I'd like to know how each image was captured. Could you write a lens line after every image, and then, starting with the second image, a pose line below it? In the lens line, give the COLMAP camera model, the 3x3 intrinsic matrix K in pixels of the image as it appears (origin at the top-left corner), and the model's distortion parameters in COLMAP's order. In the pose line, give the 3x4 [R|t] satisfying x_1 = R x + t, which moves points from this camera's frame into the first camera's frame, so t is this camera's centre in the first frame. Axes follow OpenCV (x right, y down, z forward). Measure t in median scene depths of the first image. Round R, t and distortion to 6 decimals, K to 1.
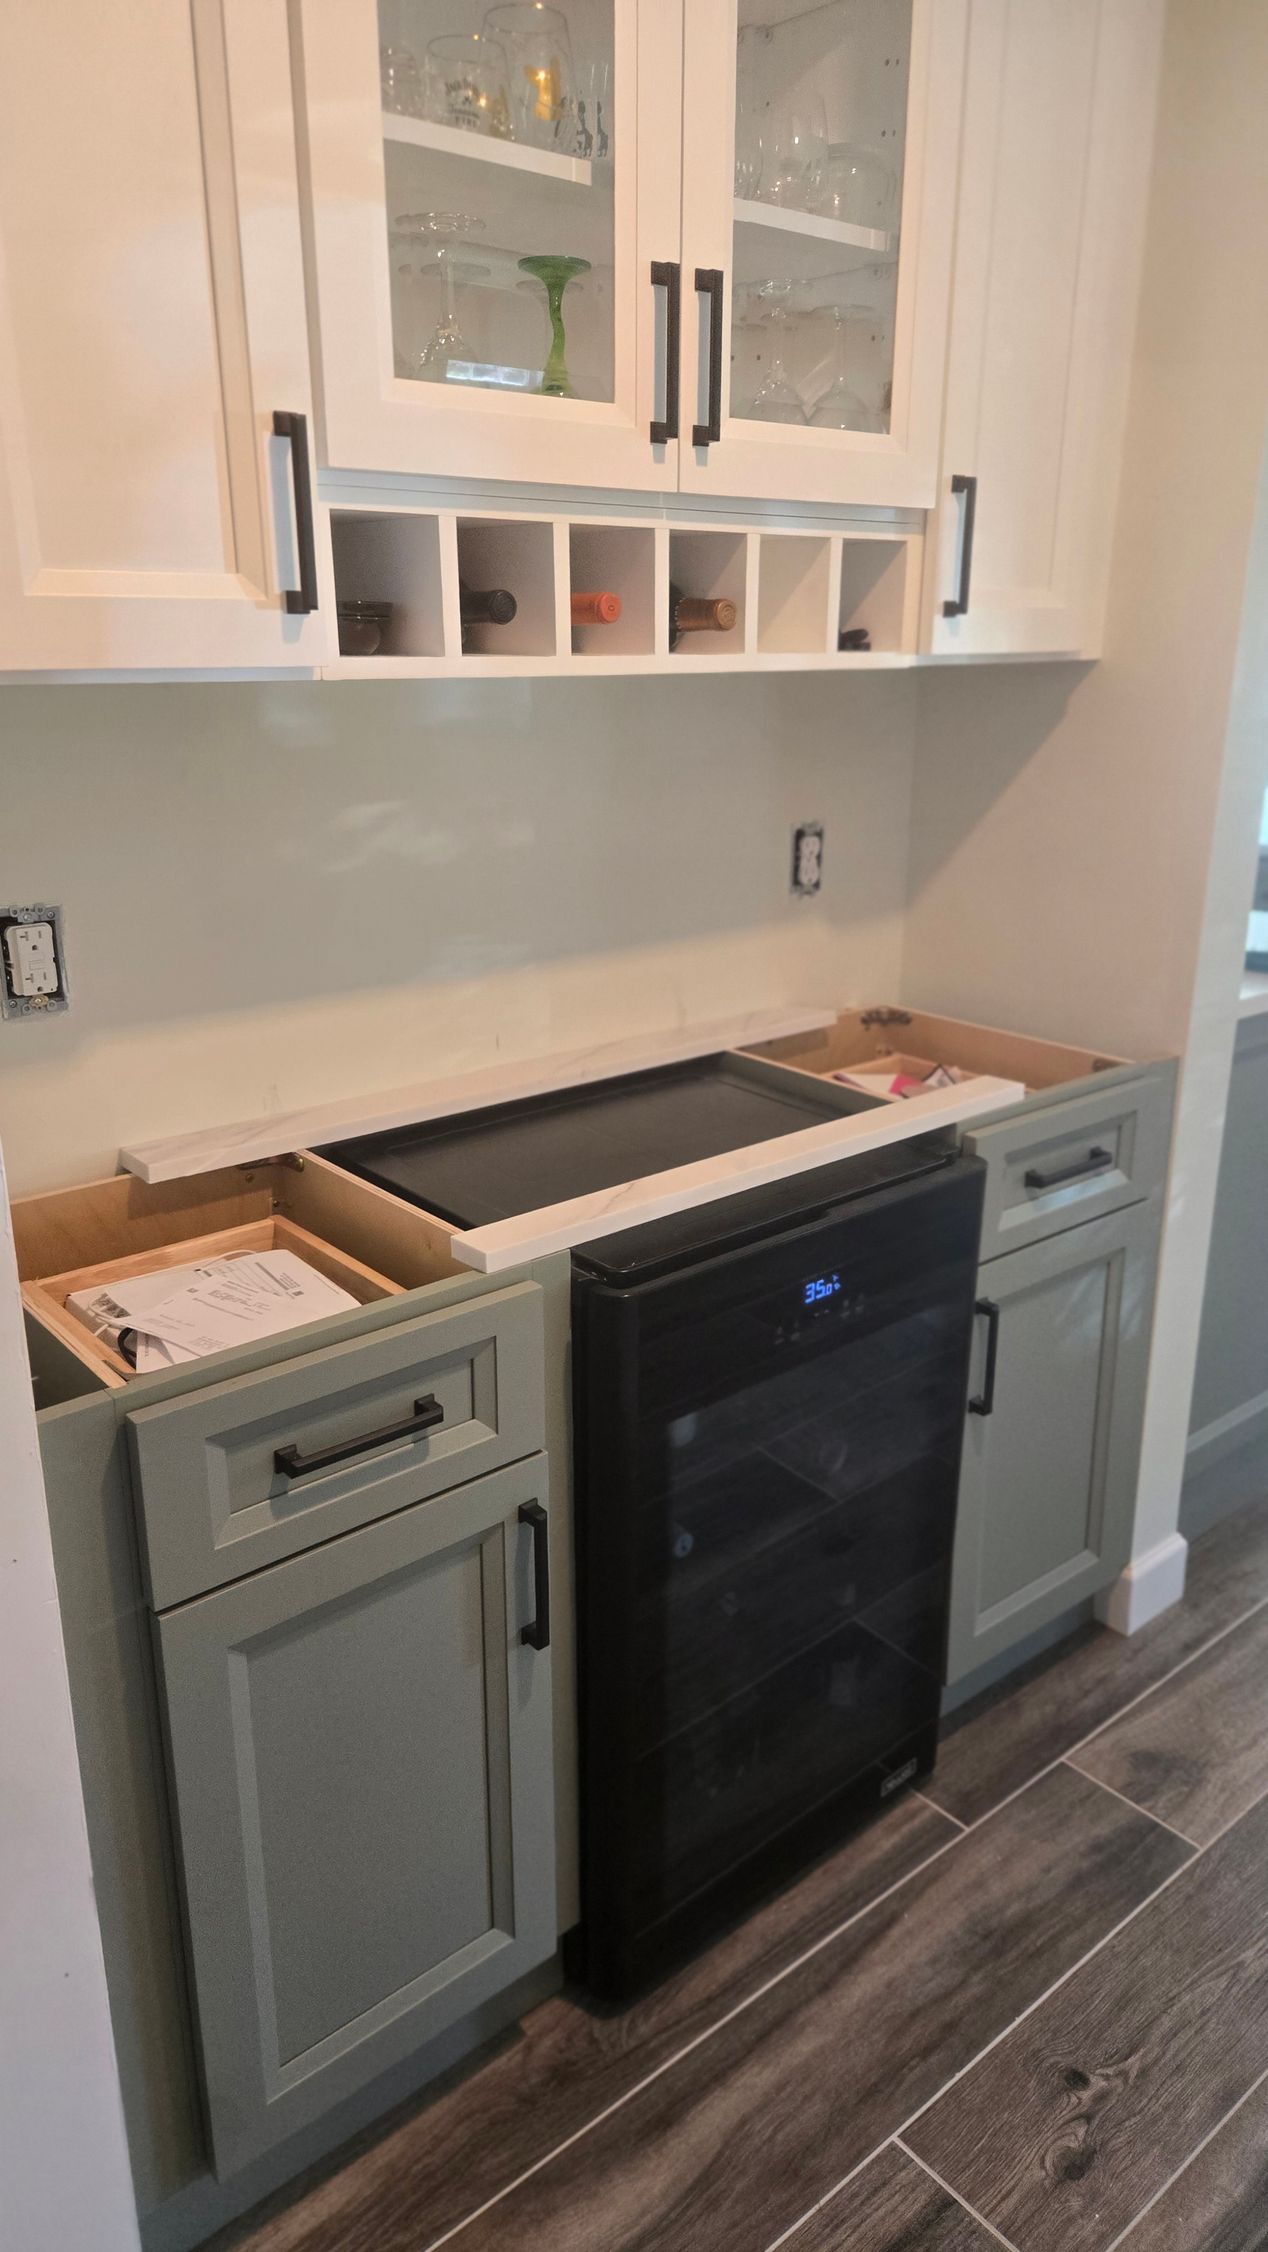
lens RADIAL K [[1538.9, 0, 635.7], [0, 1538.9, 1115.5], [0, 0, 1]] dist [0.006434, 0.000970]
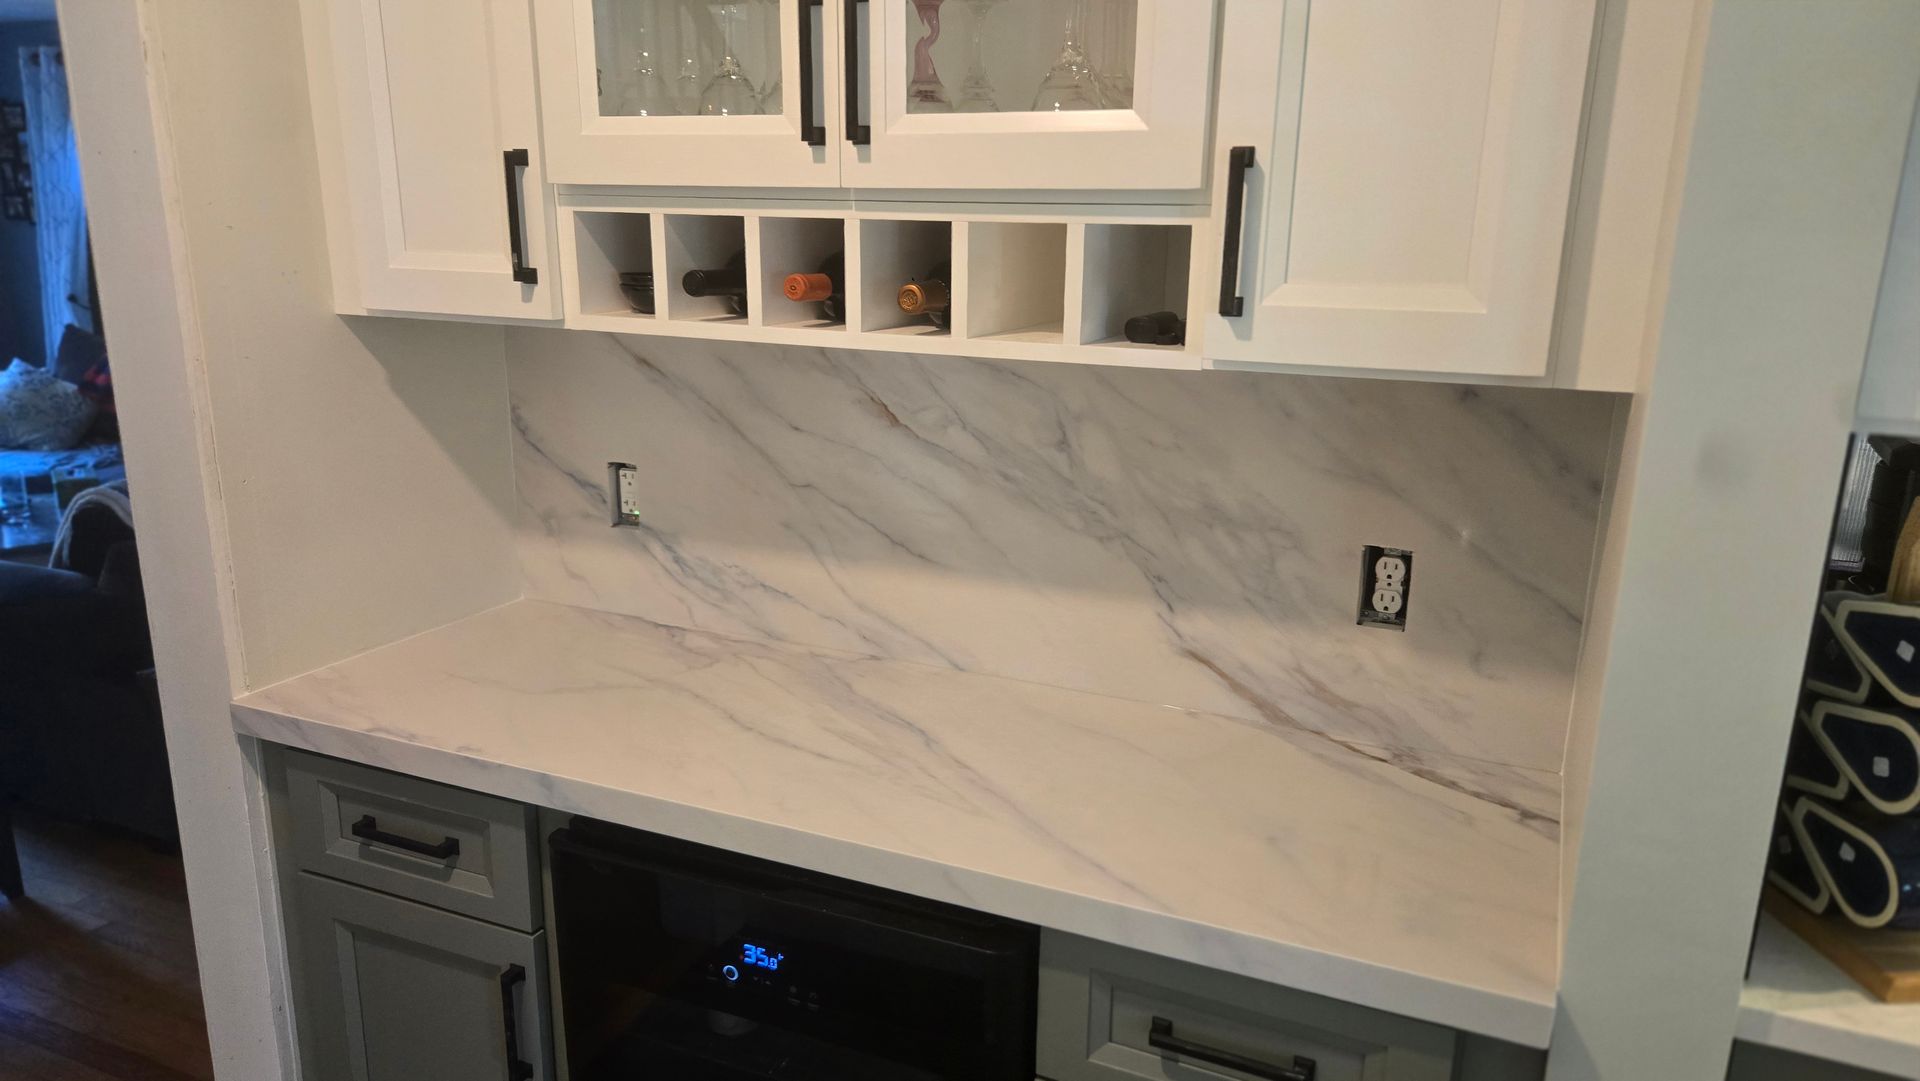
lens RADIAL K [[1312.0, 0, 960.5], [0, 1312.0, 552.0], [0, 0, 1]] dist [0.006434, 0.000970]
pose [[0.437013, 0.235858, -0.867981, 0.948736], [-0.286864, 0.951160, 0.114030, -0.302802], [0.852484, 0.199160, 0.483329, 0.708677]]
